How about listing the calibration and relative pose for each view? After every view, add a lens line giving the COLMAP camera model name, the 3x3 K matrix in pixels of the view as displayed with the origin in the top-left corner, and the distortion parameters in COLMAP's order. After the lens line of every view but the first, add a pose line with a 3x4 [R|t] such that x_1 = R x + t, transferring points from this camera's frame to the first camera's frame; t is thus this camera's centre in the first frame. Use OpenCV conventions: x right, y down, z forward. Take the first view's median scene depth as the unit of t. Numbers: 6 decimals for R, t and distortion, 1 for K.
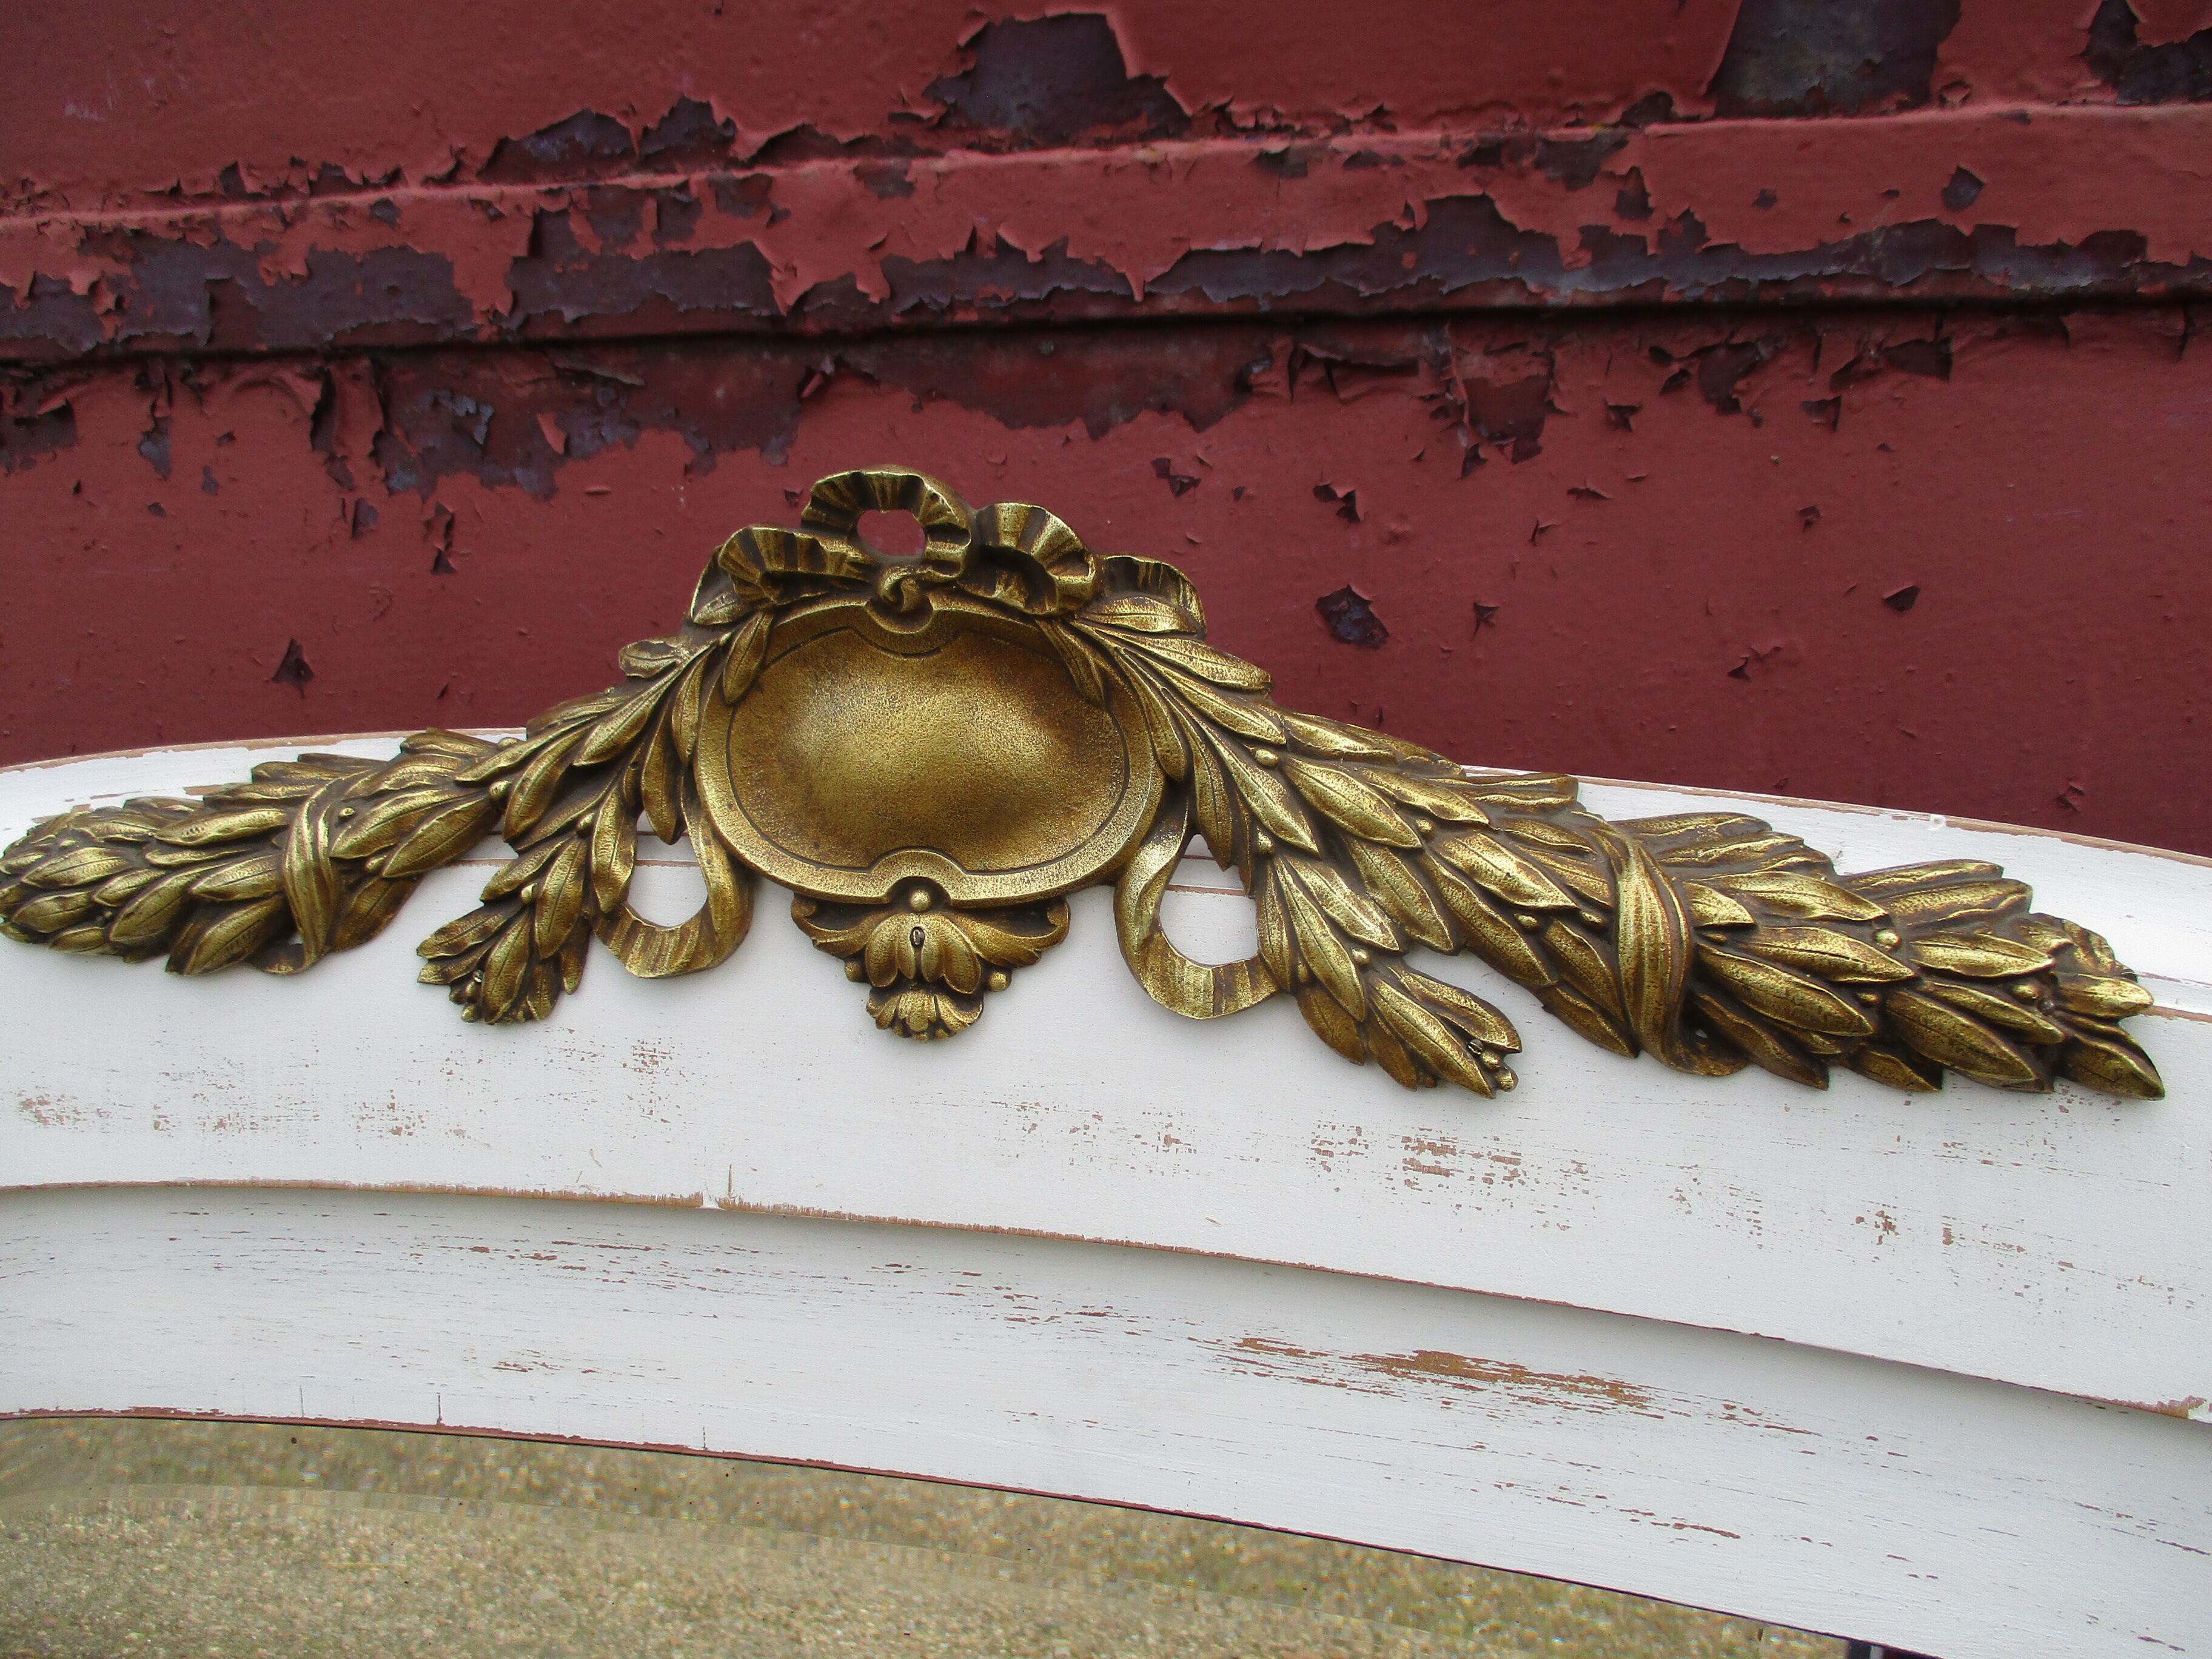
lens RADIAL K [[1821.8, 0, 1102.8], [0, 1821.8, 818.7], [0, 0, 1]] dist [-0.043924, 0.017971]
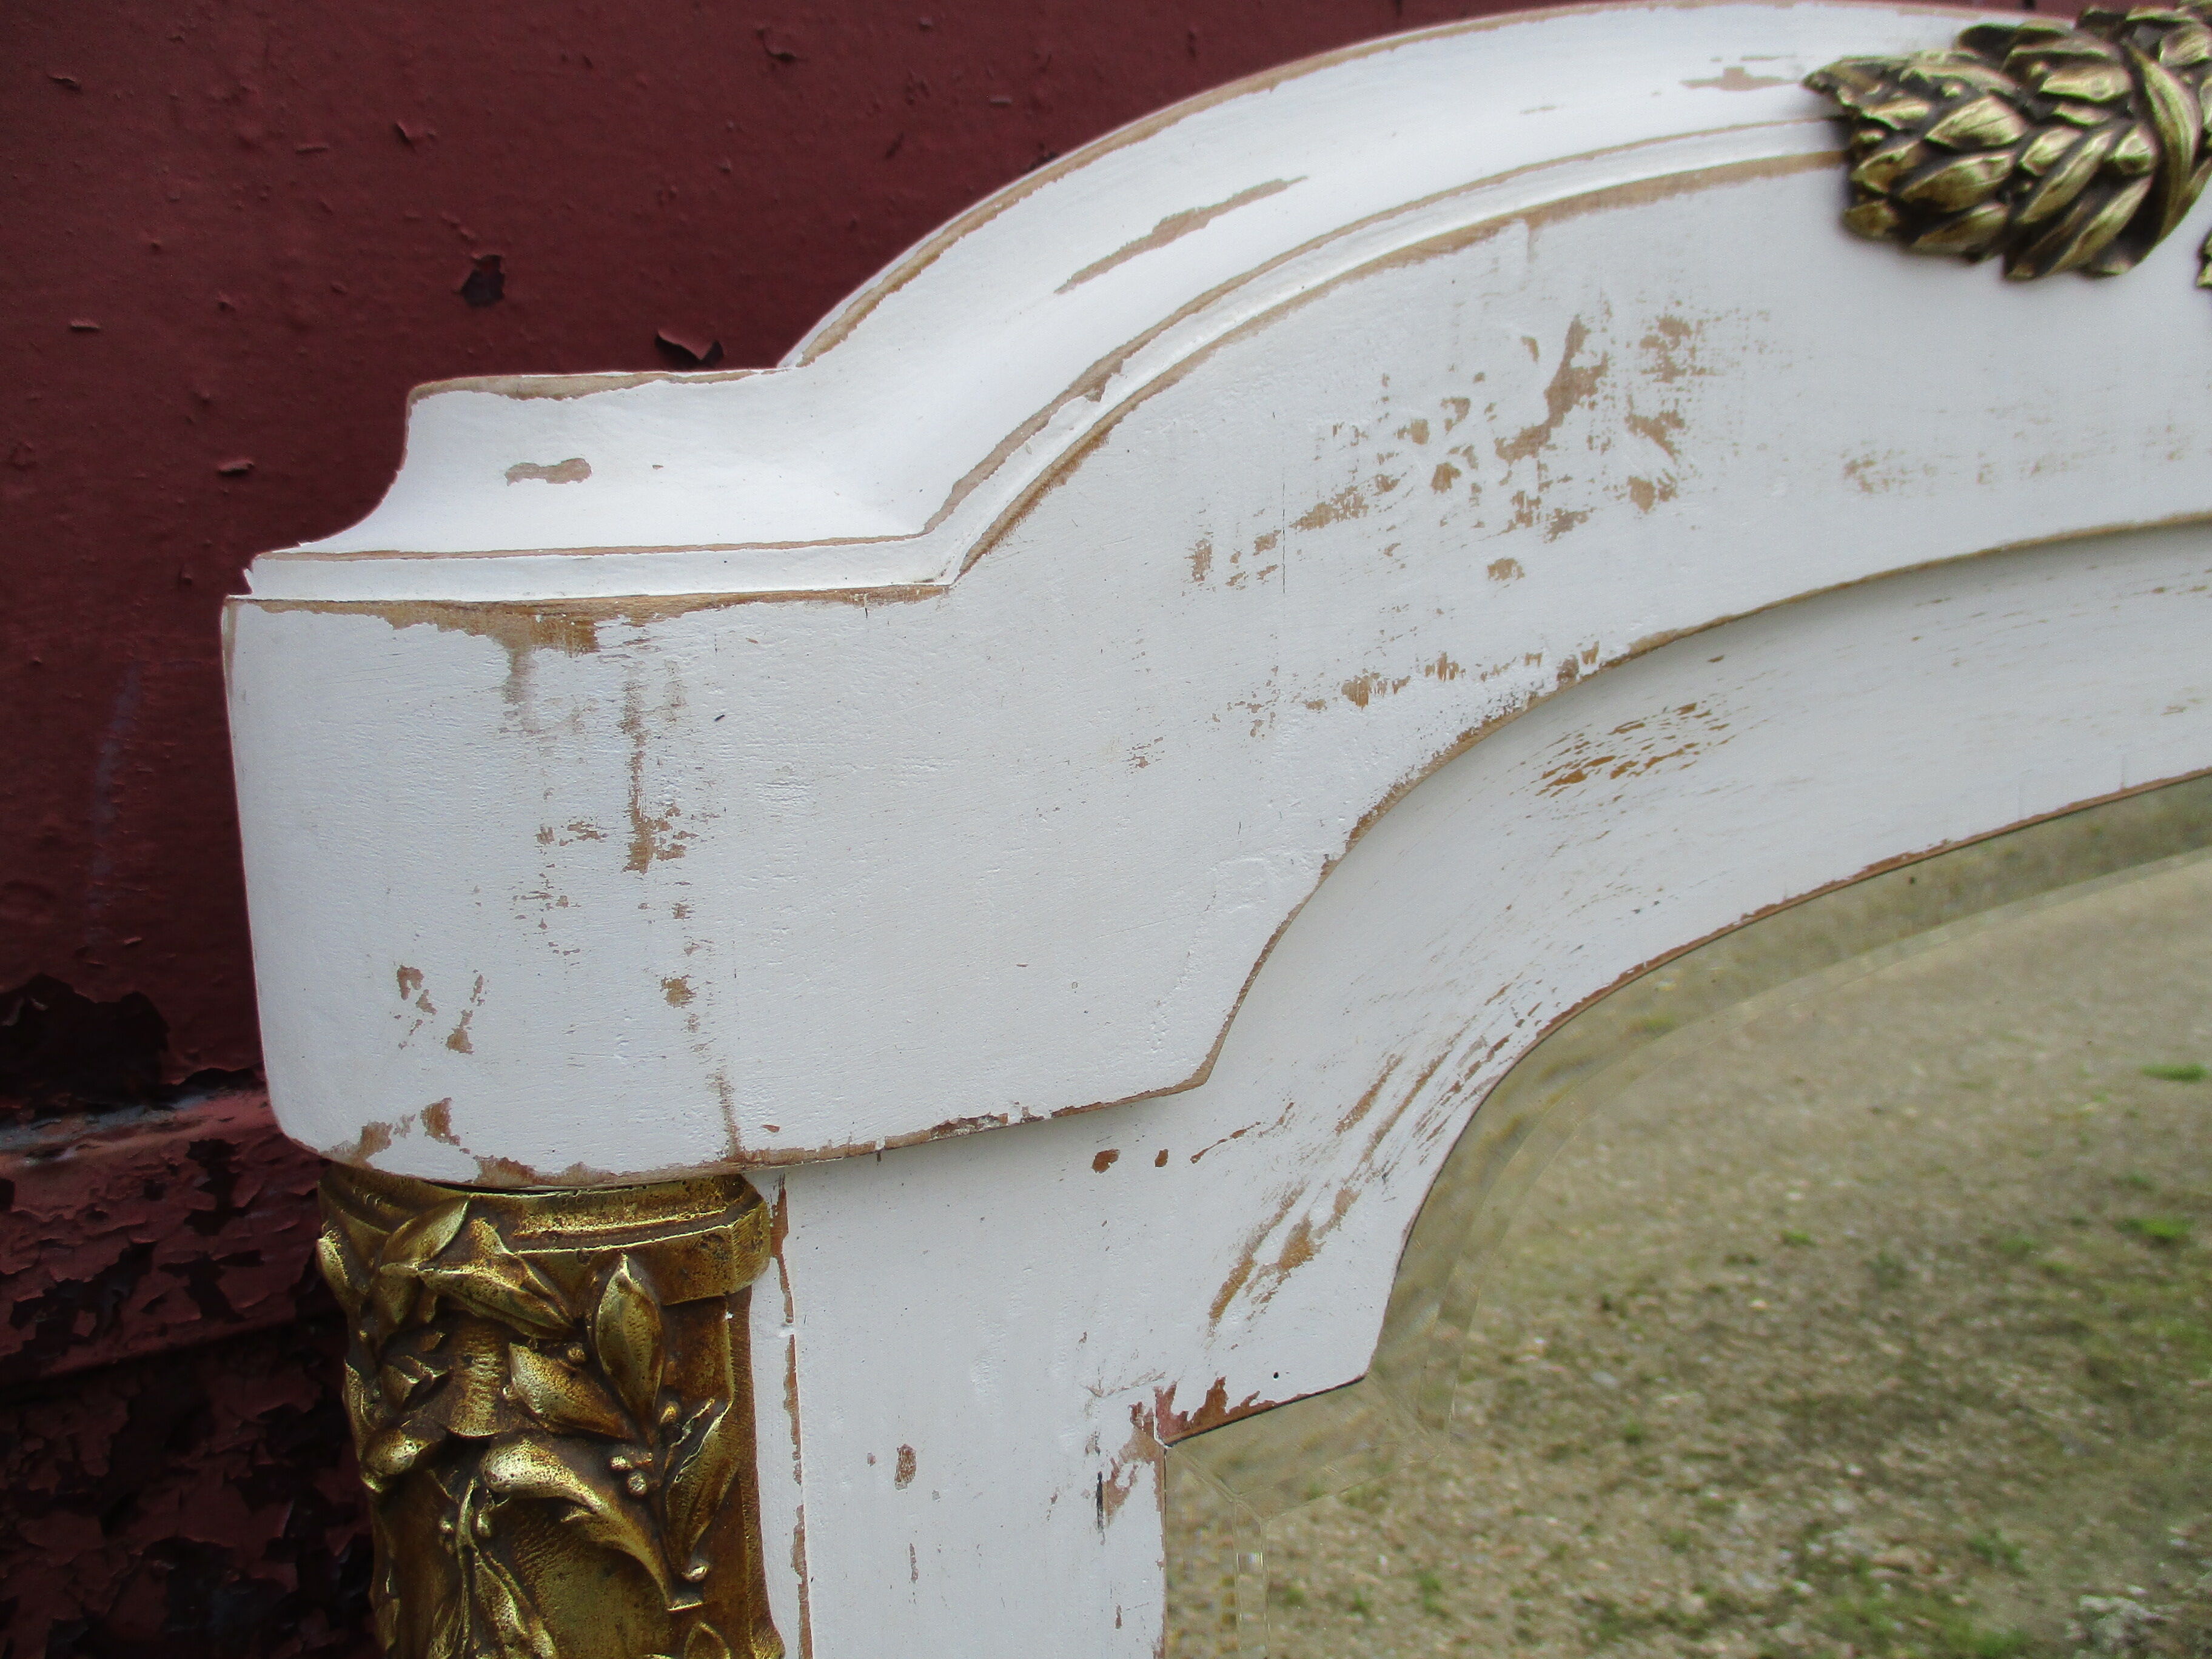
lens RADIAL K [[1821.8, 0, 1107.6], [0, 1821.8, 824.6], [0, 0, 1]] dist [-0.043924, 0.017971]
pose [[0.707871, -0.162438, 0.687410, -1.474722], [0.075173, 0.984995, 0.155349, 0.181933], [-0.702331, -0.058292, 0.709460, 0.755214]]
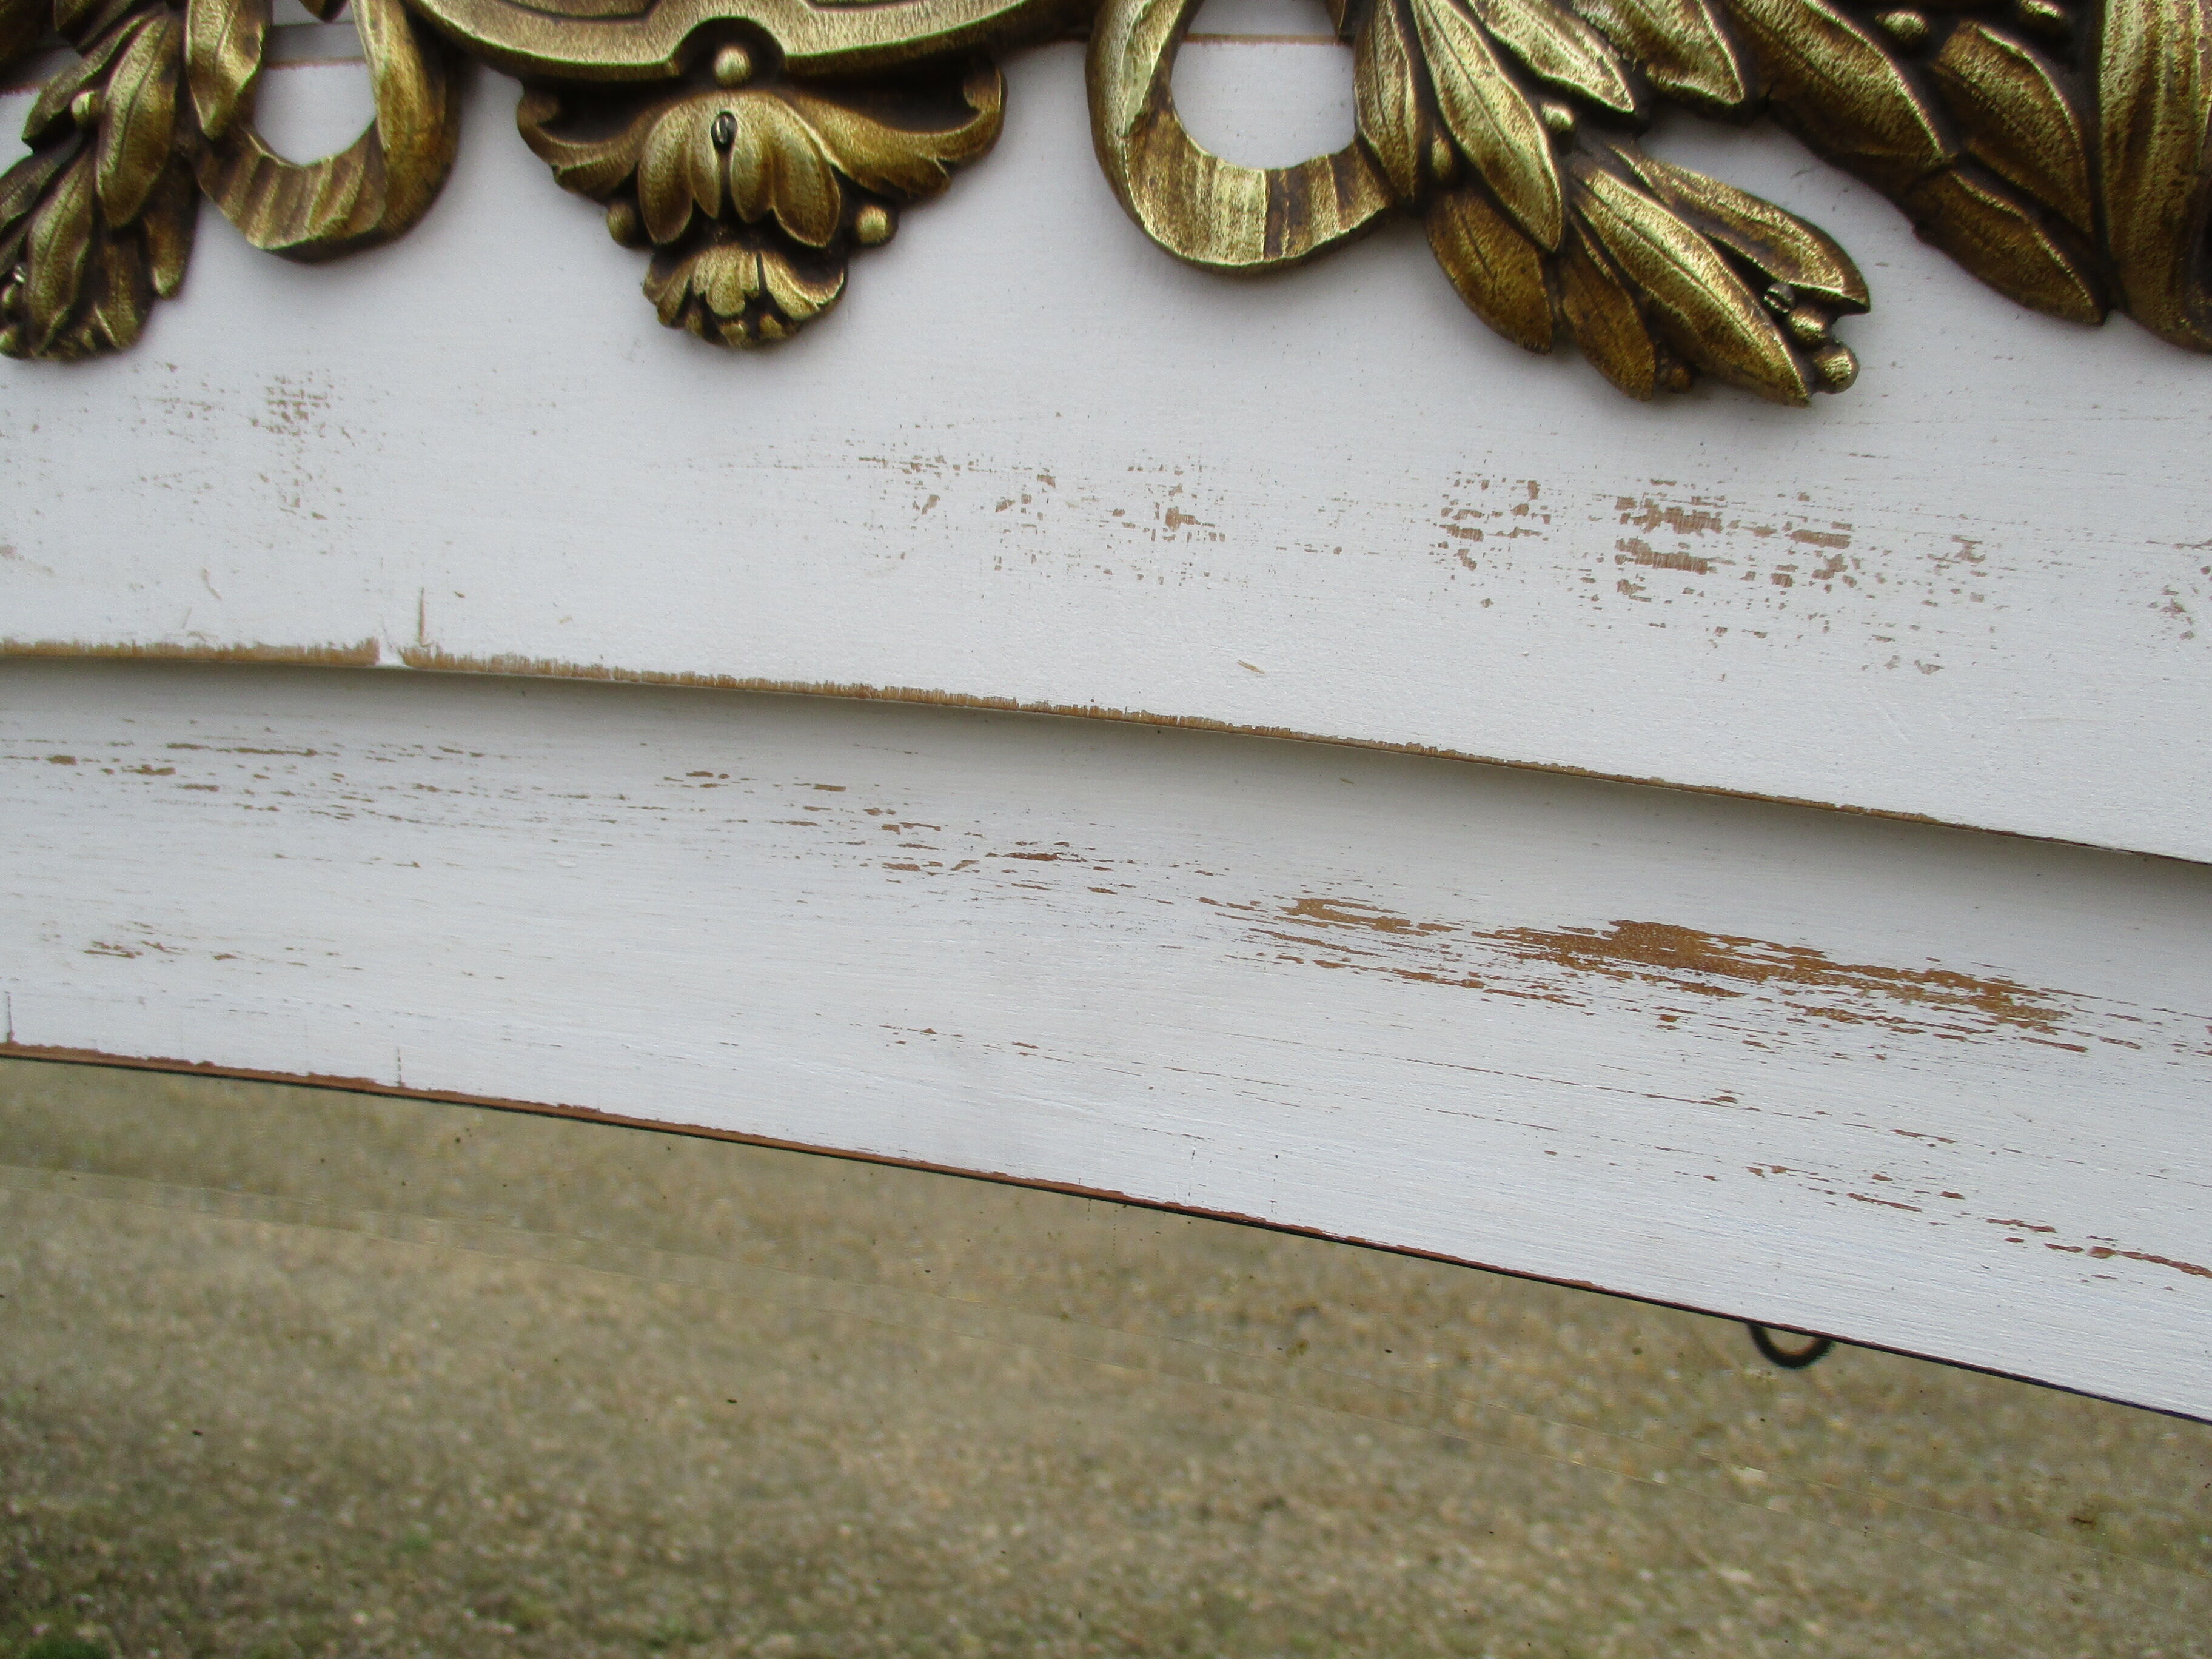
lens RADIAL K [[1821.8, 0, 1113.4], [0, 1821.8, 848.9], [0, 0, 1]] dist [-0.043924, 0.017971]
pose [[0.998657, 0.035643, -0.037595, 0.039389], [-0.032083, 0.995299, 0.091383, 0.212676], [0.040676, -0.090054, 0.995106, 0.426121]]
